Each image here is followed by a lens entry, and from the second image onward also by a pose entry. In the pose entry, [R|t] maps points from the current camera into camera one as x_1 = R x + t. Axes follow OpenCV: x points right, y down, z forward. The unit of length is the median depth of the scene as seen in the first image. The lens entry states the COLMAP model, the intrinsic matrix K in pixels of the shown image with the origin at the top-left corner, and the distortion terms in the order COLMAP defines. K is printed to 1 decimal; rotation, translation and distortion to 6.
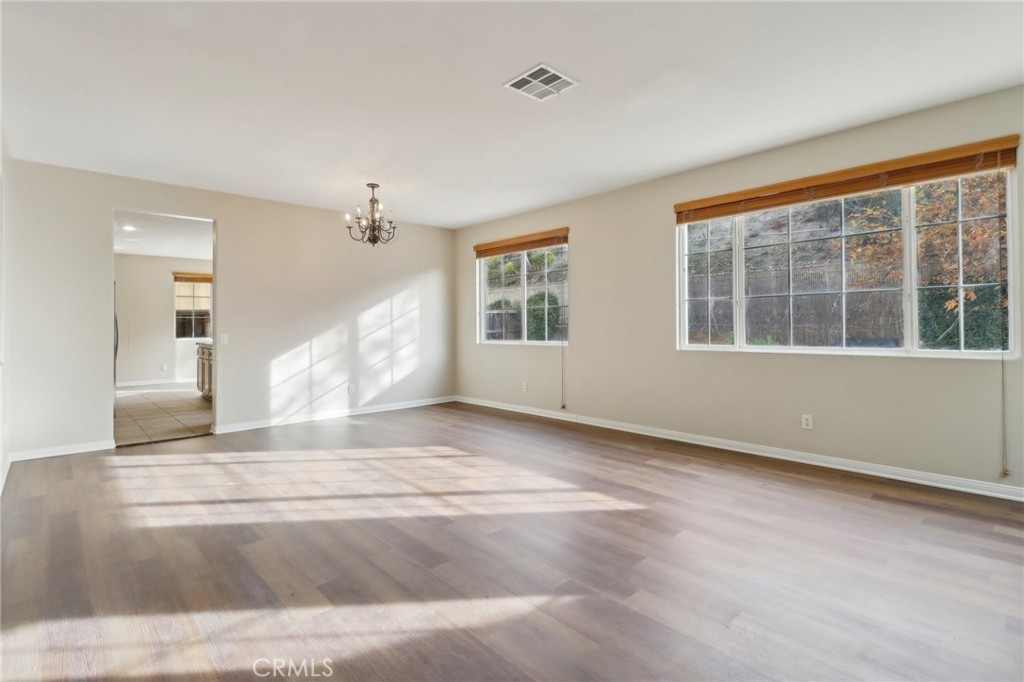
lens RADIAL K [[480.6, 0, 520.7], [0, 480.6, 334.3], [0, 0, 1]] dist [0.003208, 0.000613]
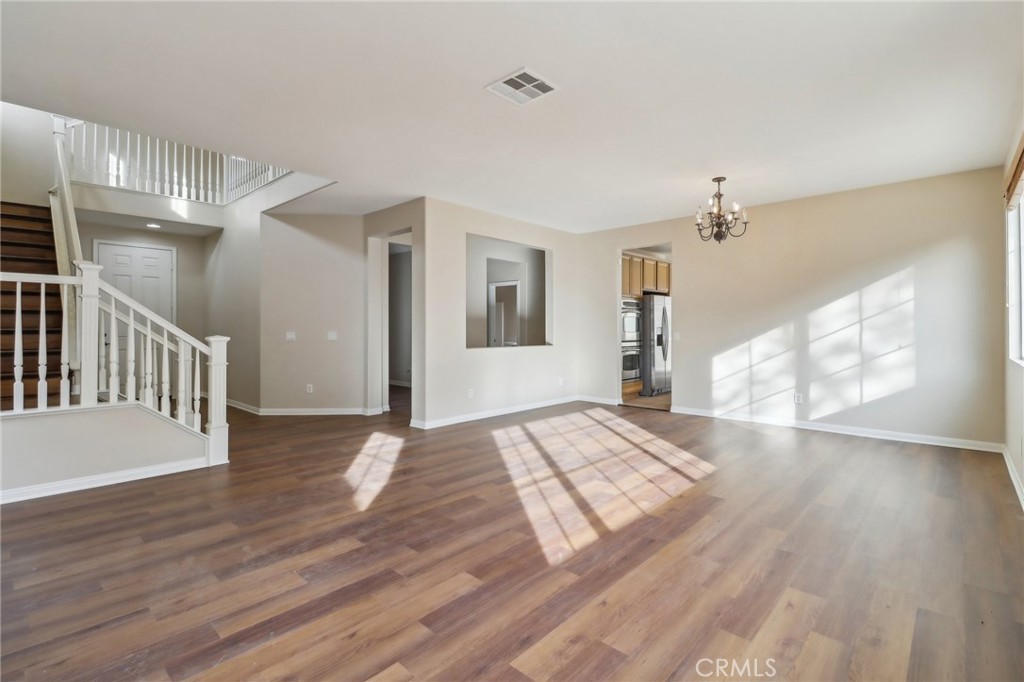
lens RADIAL K [[477.9, 0, 513.8], [0, 477.9, 325.8], [0, 0, 1]] dist [0.000809, -0.000593]
pose [[0.058655, -0.000883, -0.998278, 0.617265], [-0.010894, 0.999939, -0.001524, -0.012011], [0.998219, 0.010965, 0.058642, 0.539014]]
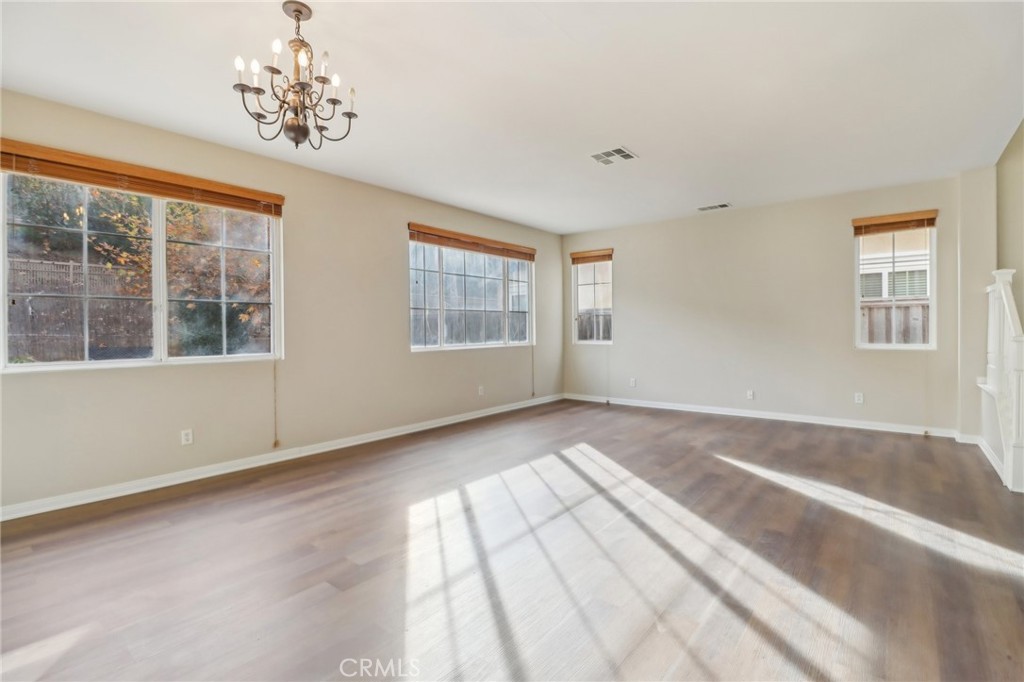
lens RADIAL K [[480.6, 0, 520.7], [0, 480.6, 334.3], [0, 0, 1]] dist [0.003208, 0.000613]
pose [[-0.140550, 0.001843, 0.990072, -0.769459], [0.027925, 0.999608, 0.002104, -0.004742], [-0.989680, 0.027943, -0.140546, 0.856291]]
